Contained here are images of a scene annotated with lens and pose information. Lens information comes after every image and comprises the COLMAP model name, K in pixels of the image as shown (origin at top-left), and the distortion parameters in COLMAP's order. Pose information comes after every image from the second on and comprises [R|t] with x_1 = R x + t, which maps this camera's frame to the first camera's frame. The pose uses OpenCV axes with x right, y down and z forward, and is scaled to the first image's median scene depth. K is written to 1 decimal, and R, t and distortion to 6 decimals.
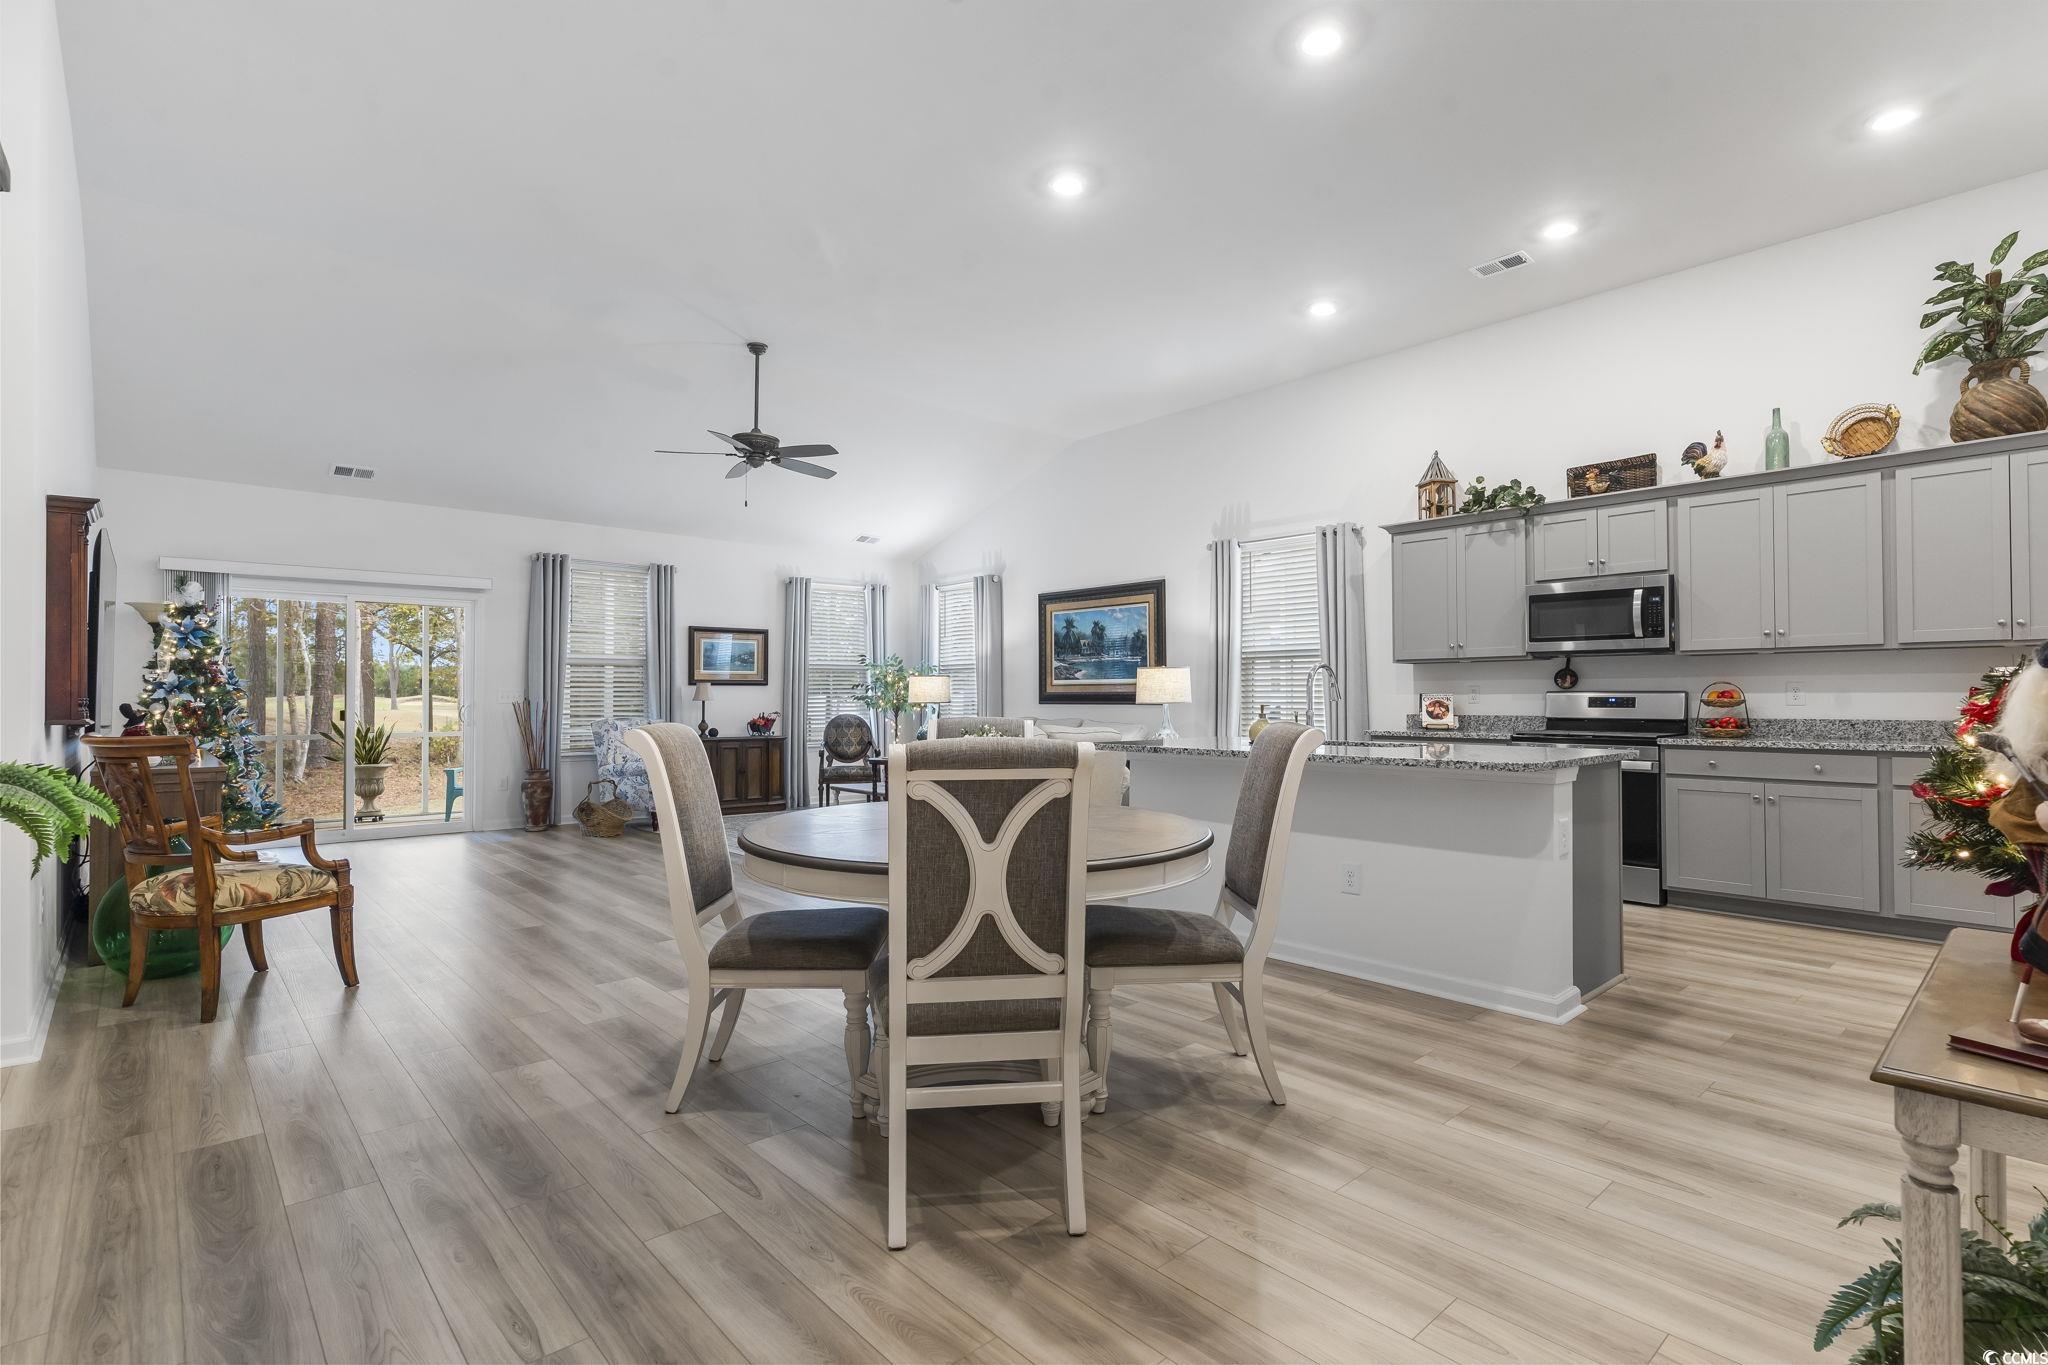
lens RADIAL K [[969.7, 0, 1019.6], [0, 969.7, 683.1], [0, 0, 1]] dist [0.001667, 0.001733]
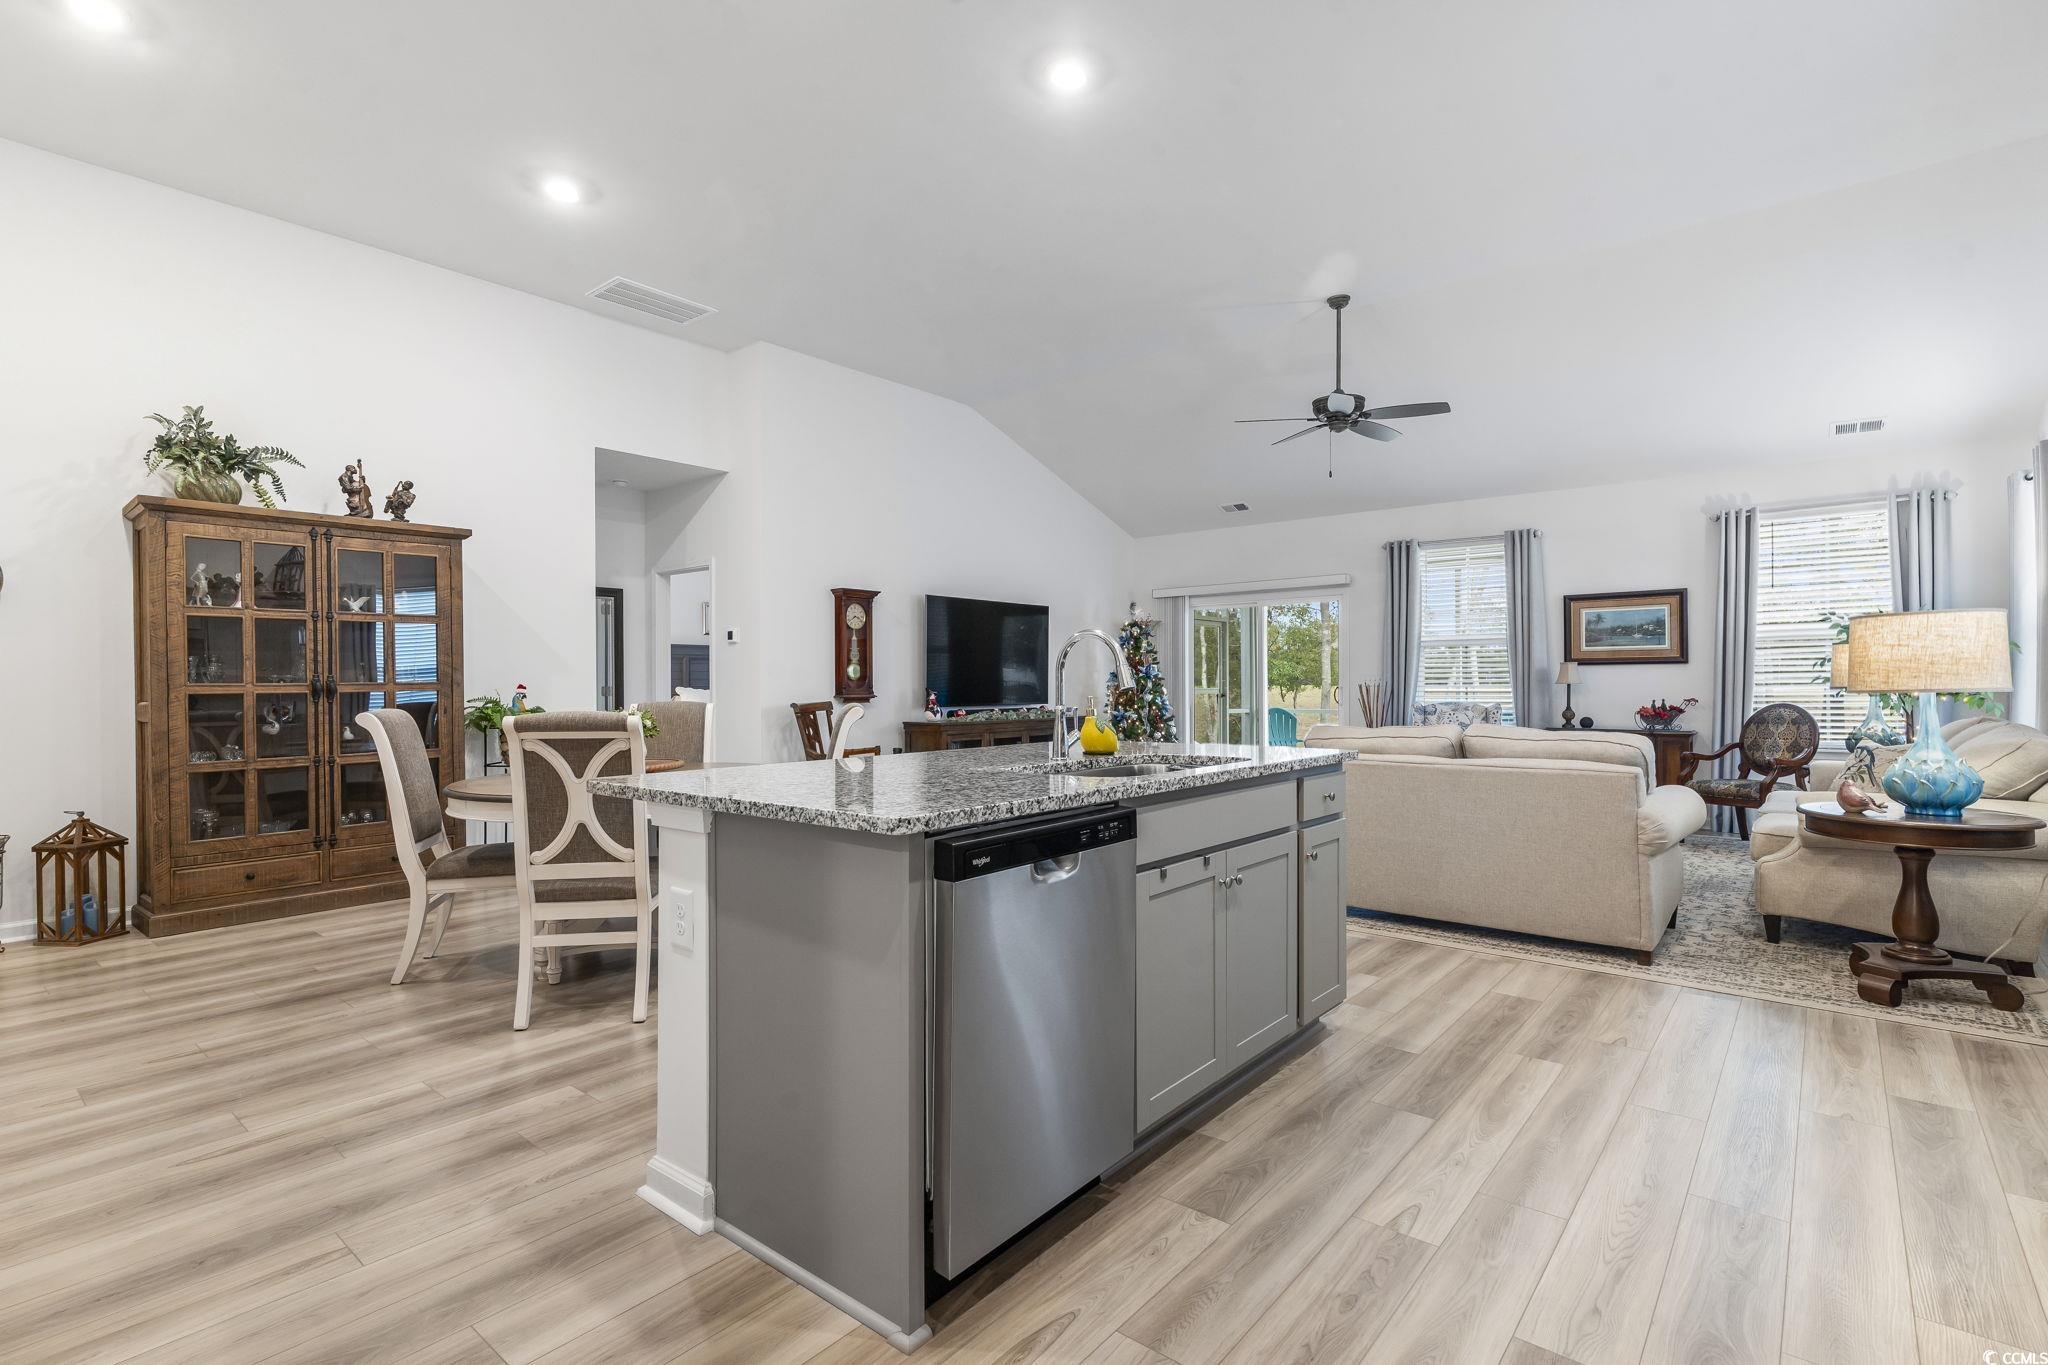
lens RADIAL K [[969.7, 0, 1019.6], [0, 969.7, 686.2], [0, 0, 1]] dist [0.001667, 0.001733]
pose [[0.142696, 0.005663, -0.989750, 0.516153], [0.020502, 0.999752, 0.008676, 0.003948], [0.989554, -0.021530, 0.142545, 0.485884]]
